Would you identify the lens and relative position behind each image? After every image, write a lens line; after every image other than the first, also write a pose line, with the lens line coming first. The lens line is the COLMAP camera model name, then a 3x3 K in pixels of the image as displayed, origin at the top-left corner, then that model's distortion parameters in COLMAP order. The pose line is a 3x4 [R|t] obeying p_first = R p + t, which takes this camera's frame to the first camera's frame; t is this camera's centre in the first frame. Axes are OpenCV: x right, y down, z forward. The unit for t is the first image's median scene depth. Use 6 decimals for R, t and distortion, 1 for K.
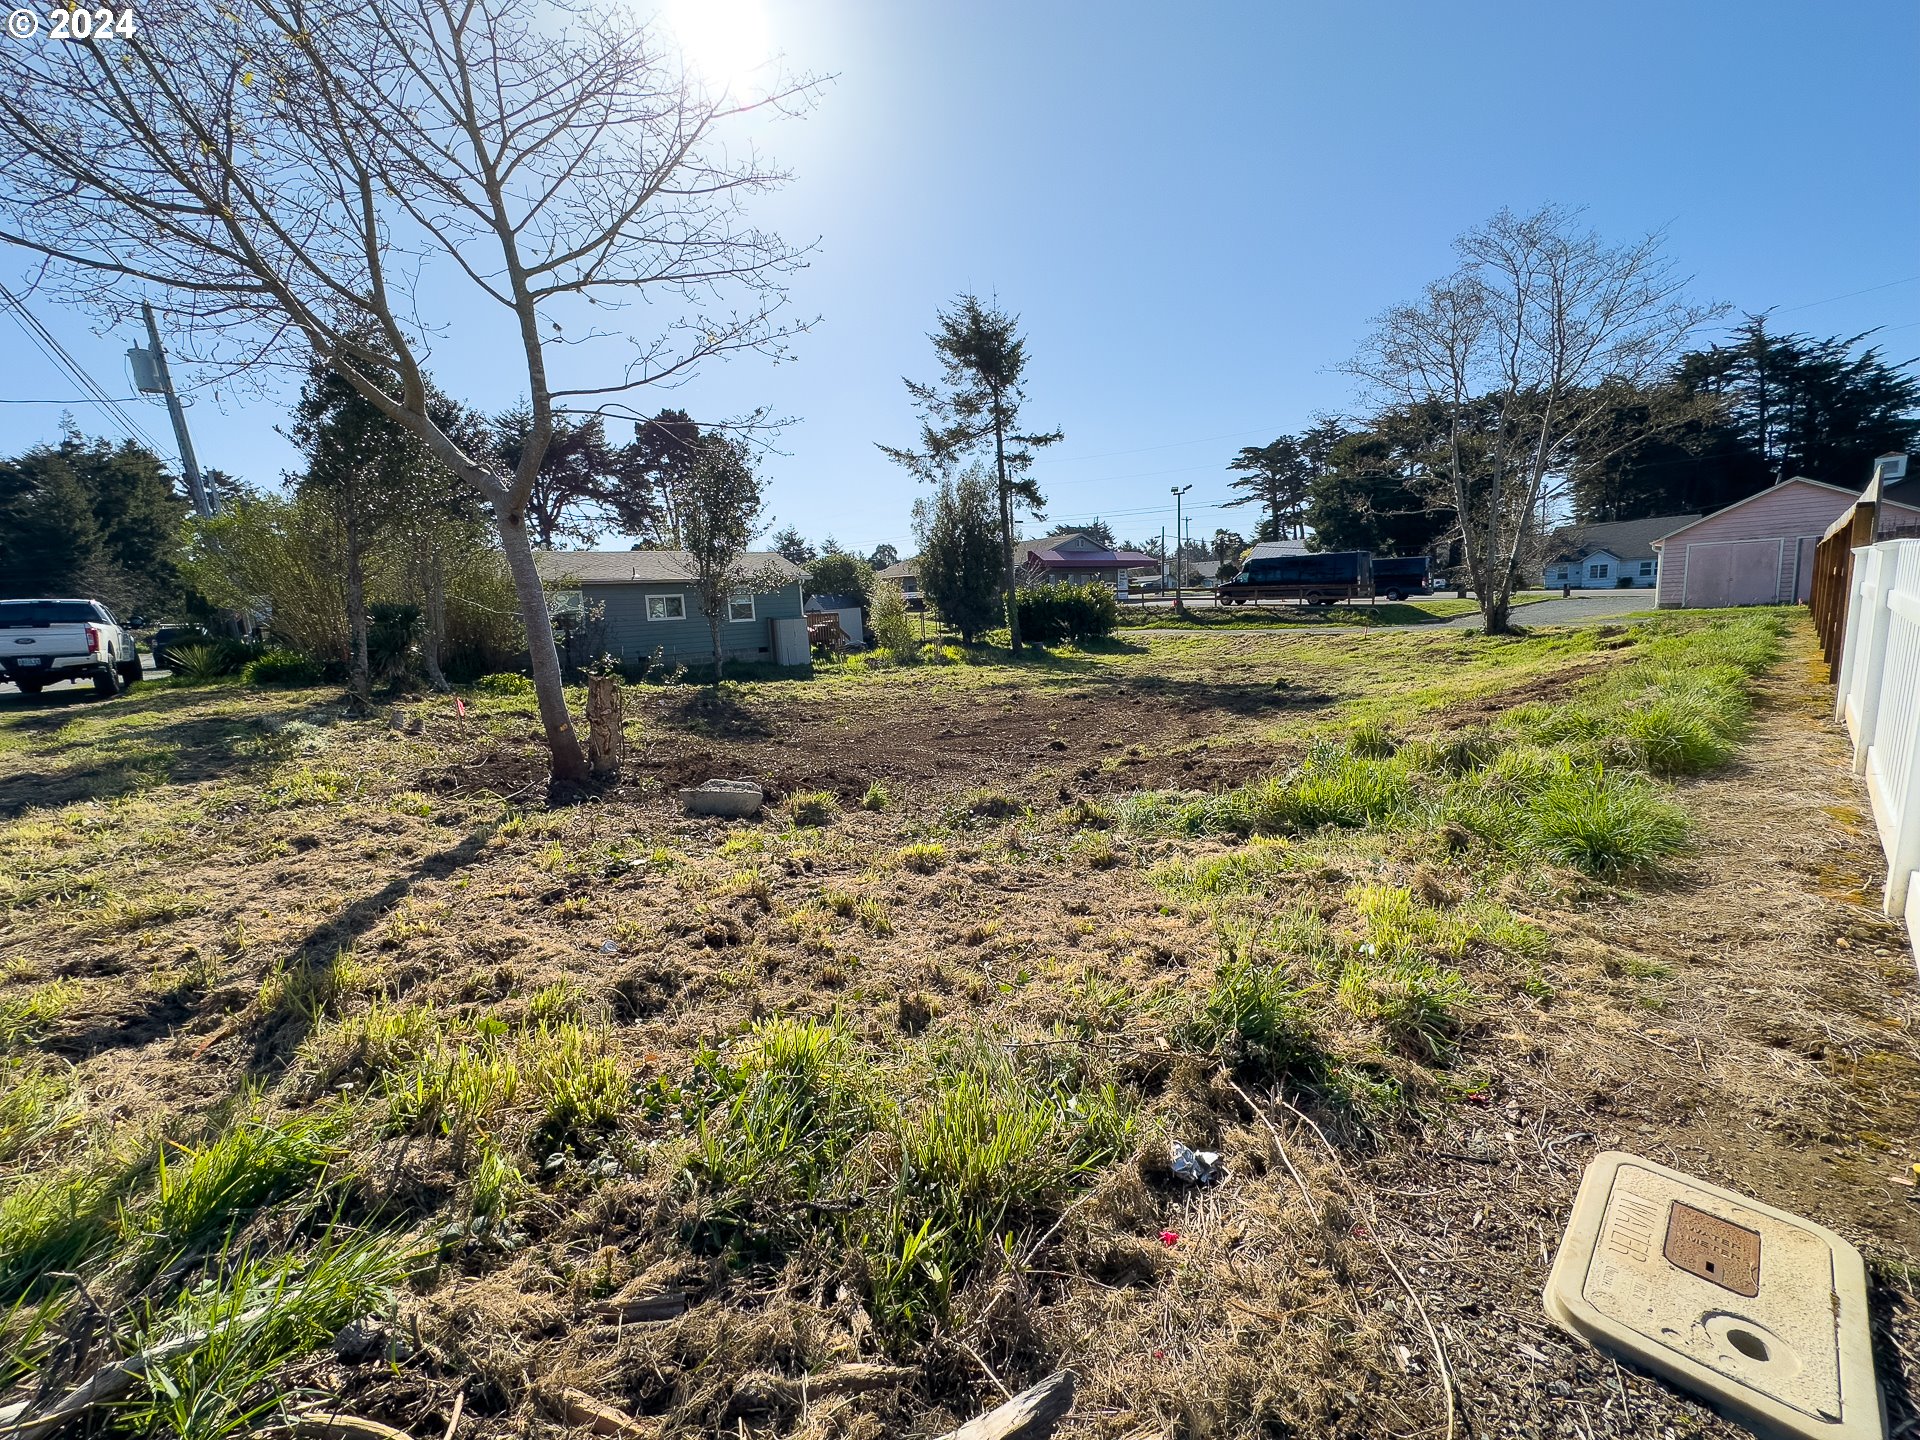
lens RADIAL K [[760.0, 0, 960.0], [0, 760.0, 720.0], [0, 0, 1]] dist [-0.003256, 0.000330]
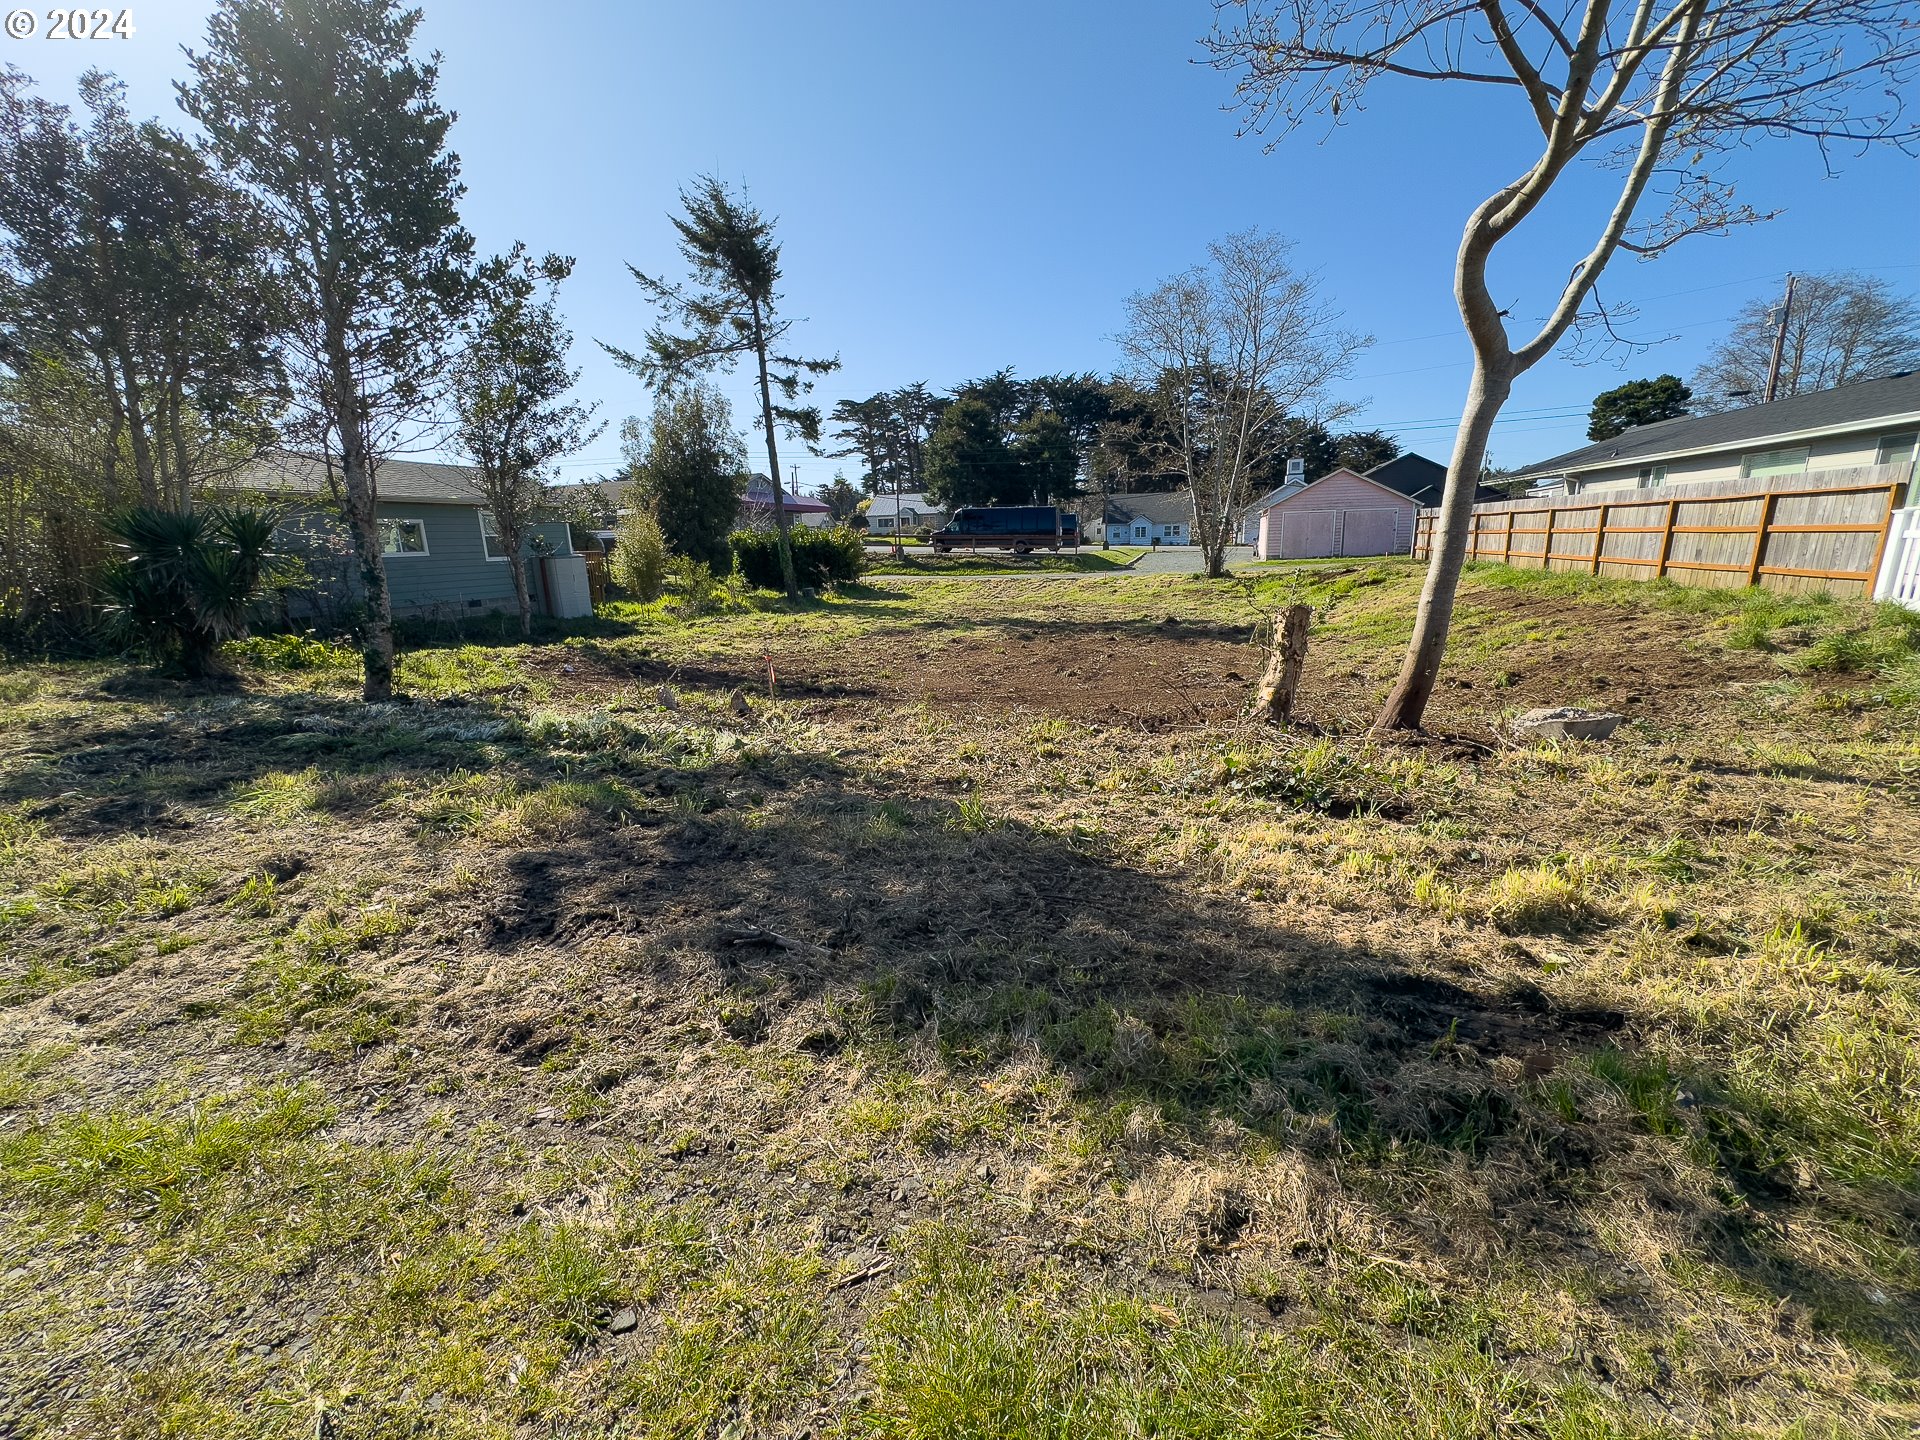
lens RADIAL K [[760.0, 0, 960.0], [0, 760.0, 720.0], [0, 0, 1]] dist [-0.003256, 0.000330]
pose [[0.854281, -0.094564, 0.511137, -0.201643], [0.061788, 0.994815, 0.080778, -0.003462], [-0.516126, -0.037425, 0.855695, 0.081403]]
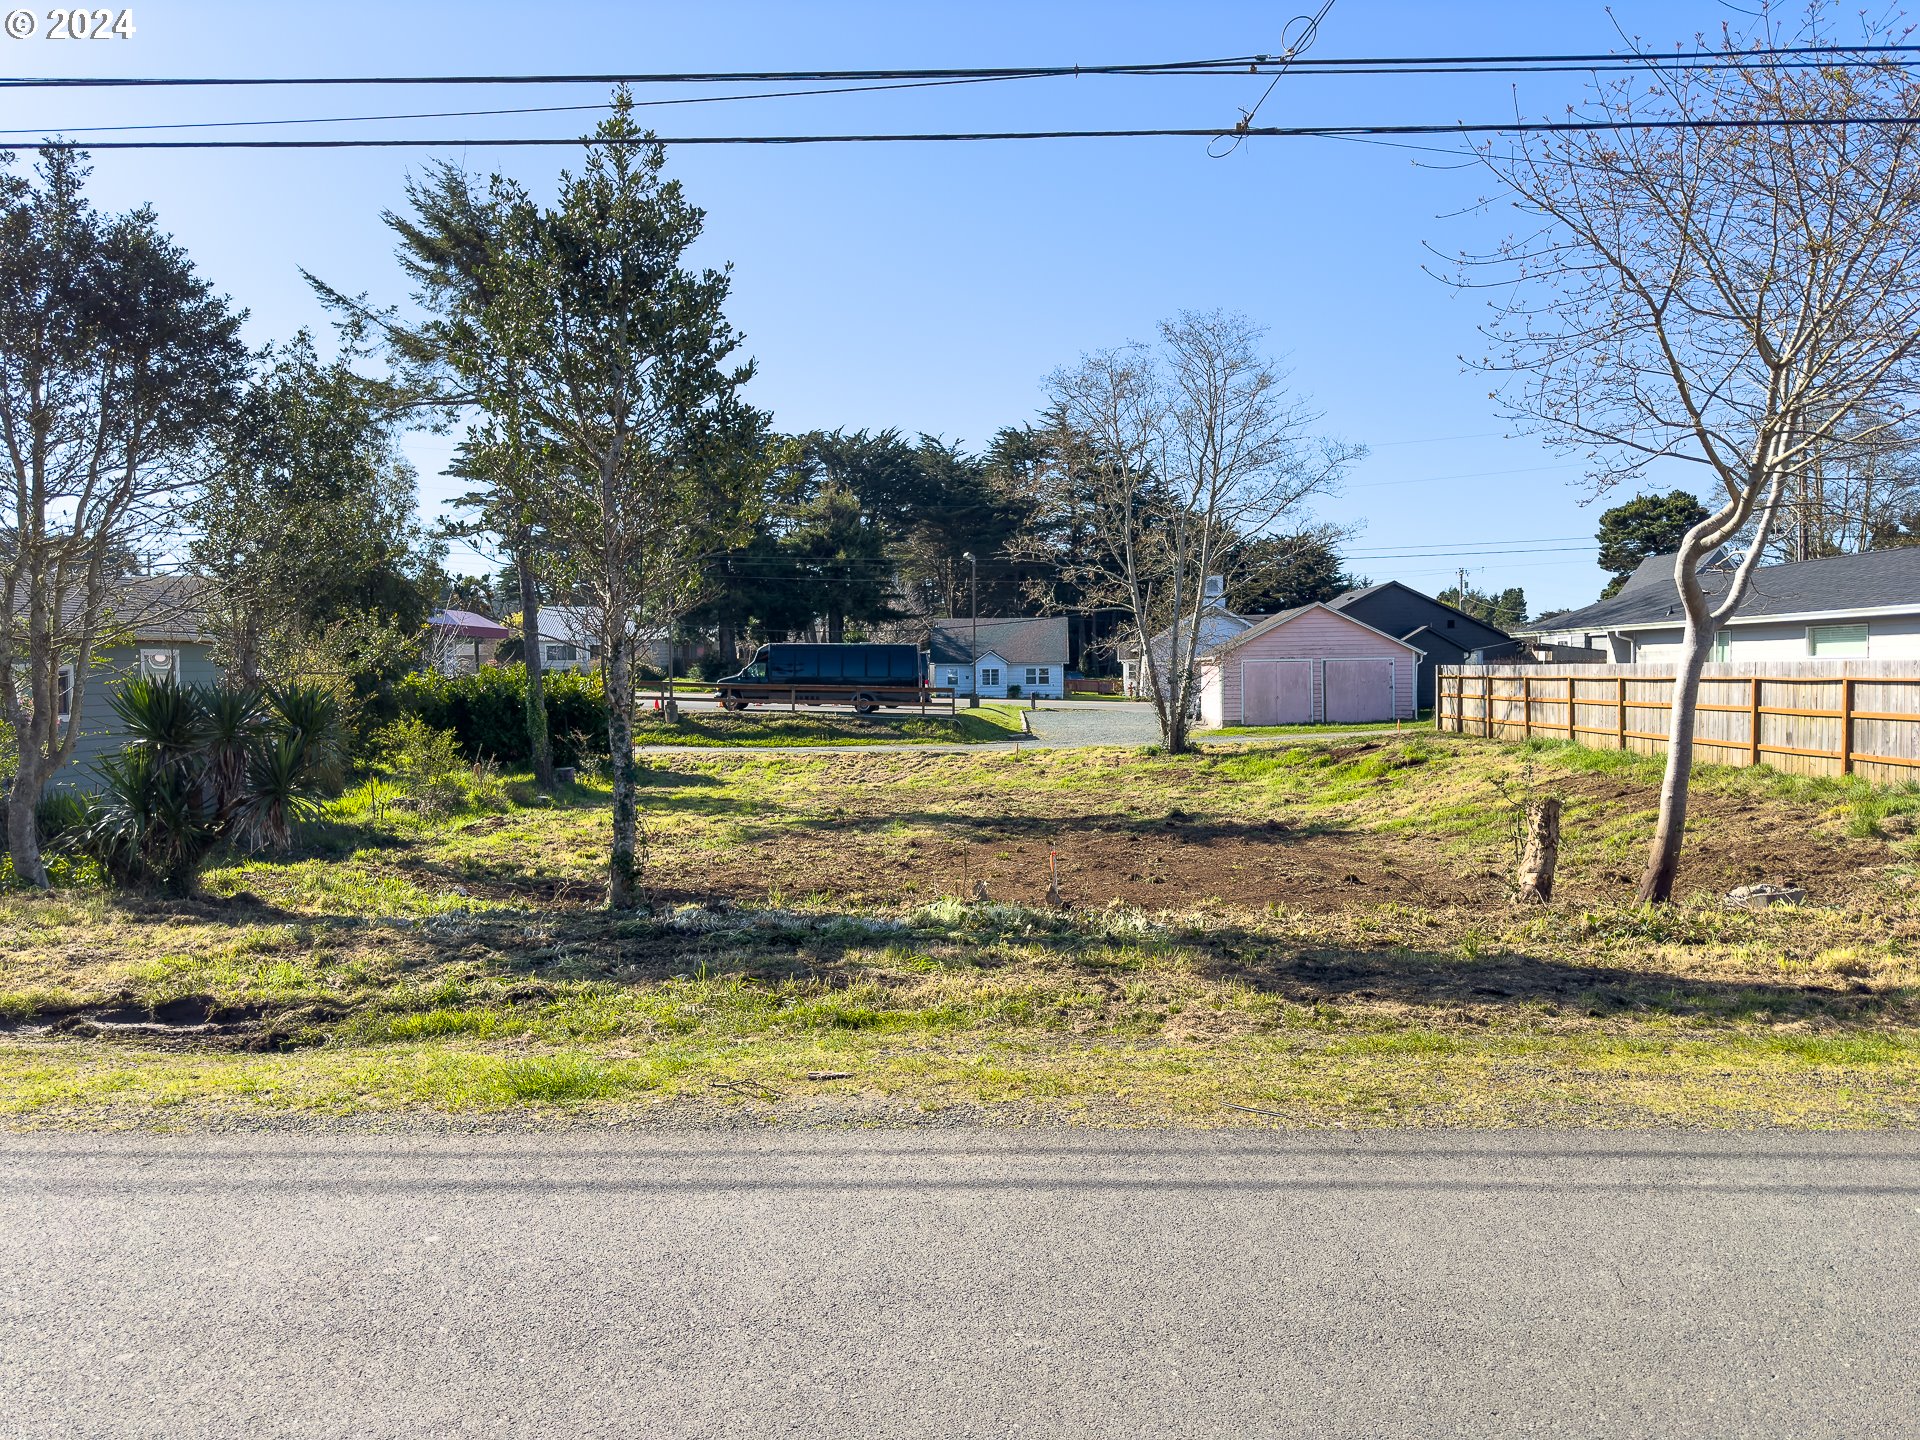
lens RADIAL K [[1333.4, 0, 960.0], [0, 1333.4, 720.0], [0, 0, 1]] dist [0.076873, -0.096915]
pose [[0.704759, 0.017615, 0.709228, -0.360153], [0.080120, 0.991320, -0.104236, -0.006229], [-0.704908, 0.130284, 0.697230, 0.057867]]
